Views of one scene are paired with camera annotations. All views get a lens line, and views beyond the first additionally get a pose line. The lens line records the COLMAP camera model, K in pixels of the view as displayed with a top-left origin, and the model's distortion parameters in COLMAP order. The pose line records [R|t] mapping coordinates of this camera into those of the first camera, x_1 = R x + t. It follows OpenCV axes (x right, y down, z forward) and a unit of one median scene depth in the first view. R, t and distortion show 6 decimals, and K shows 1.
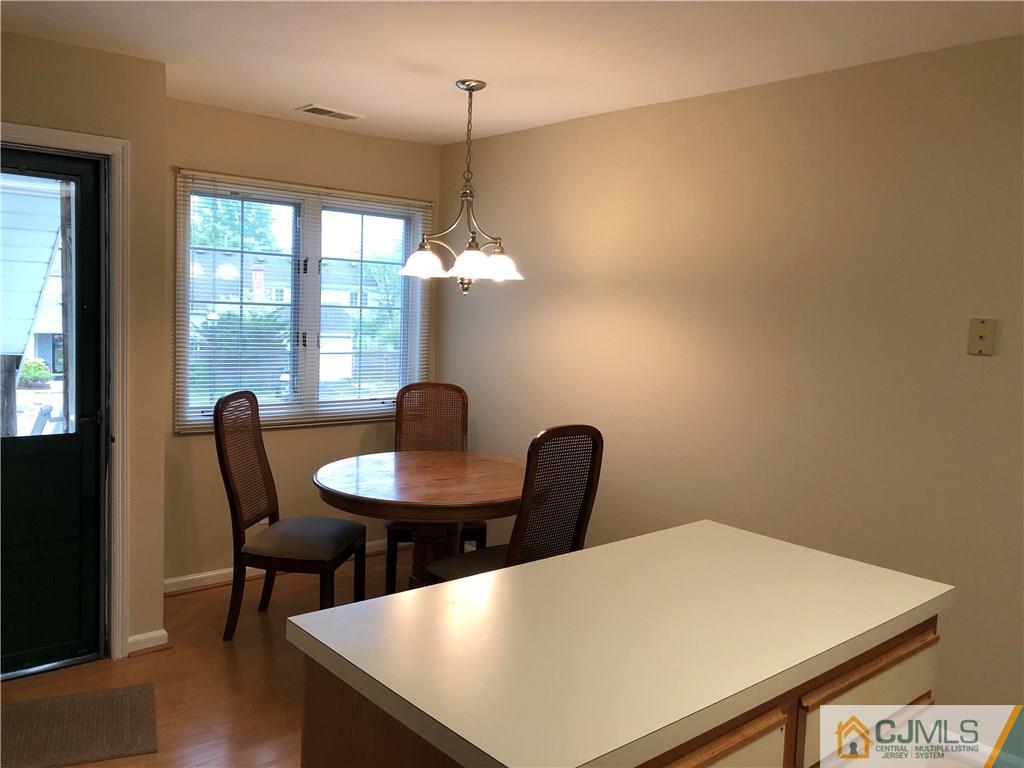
lens RADIAL K [[818.9, 0, 512.4], [0, 818.9, 365.3], [0, 0, 1]] dist [0.045285, -0.073278]
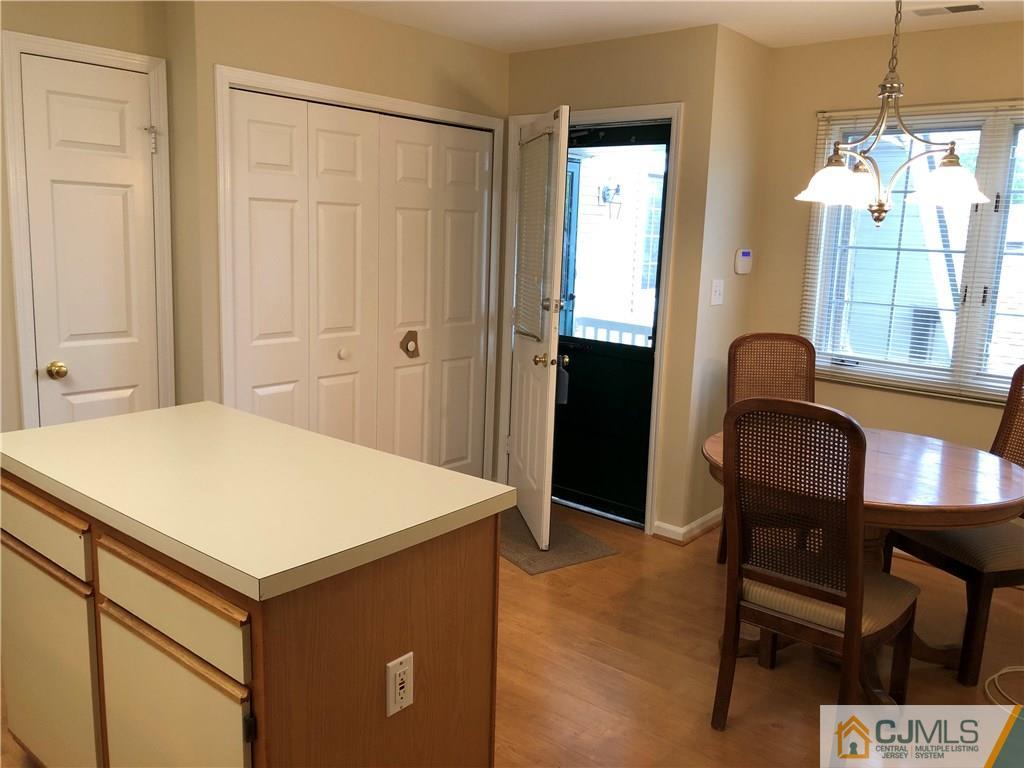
lens RADIAL K [[827.0, 0, 508.7], [0, 827.0, 372.1], [0, 0, 1]] dist [-0.004645, 0.000385]
pose [[0.157258, 0.137831, -0.977892, 0.575628], [-0.099107, 0.987416, 0.123236, -0.013026], [0.982572, 0.077536, 0.168939, 0.491311]]
